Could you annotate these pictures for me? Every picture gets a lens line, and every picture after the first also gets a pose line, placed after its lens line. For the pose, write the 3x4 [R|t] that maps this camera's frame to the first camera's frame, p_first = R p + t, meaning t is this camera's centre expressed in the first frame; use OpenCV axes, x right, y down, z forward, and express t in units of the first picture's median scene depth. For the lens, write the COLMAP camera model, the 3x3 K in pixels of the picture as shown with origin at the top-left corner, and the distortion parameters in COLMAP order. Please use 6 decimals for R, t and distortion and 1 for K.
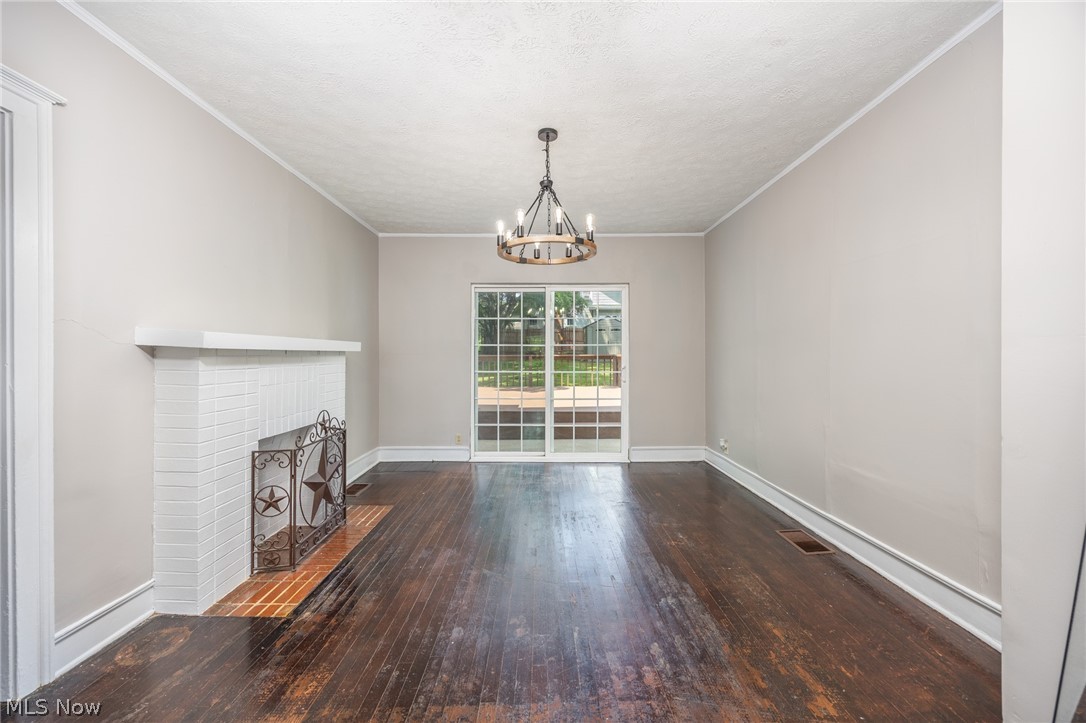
lens RADIAL K [[417.5, 0, 545.9], [0, 417.5, 356.6], [0, 0, 1]] dist [-0.009811, -0.000139]
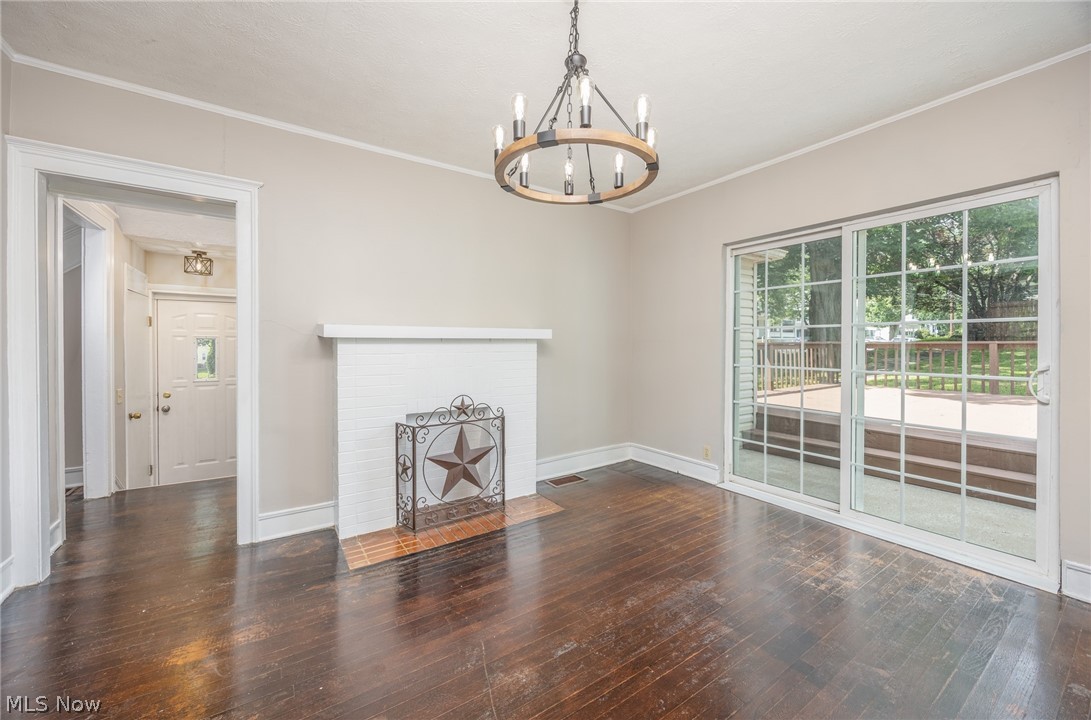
lens RADIAL K [[415.4, 0, 549.4], [0, 415.4, 349.0], [0, 0, 1]] dist [-0.006750, 0.000024]
pose [[0.557832, 0.010495, -0.829888, 0.499727], [-0.003619, 0.999941, 0.010213, 0.002169], [0.829946, -0.002693, 0.557837, 0.655979]]
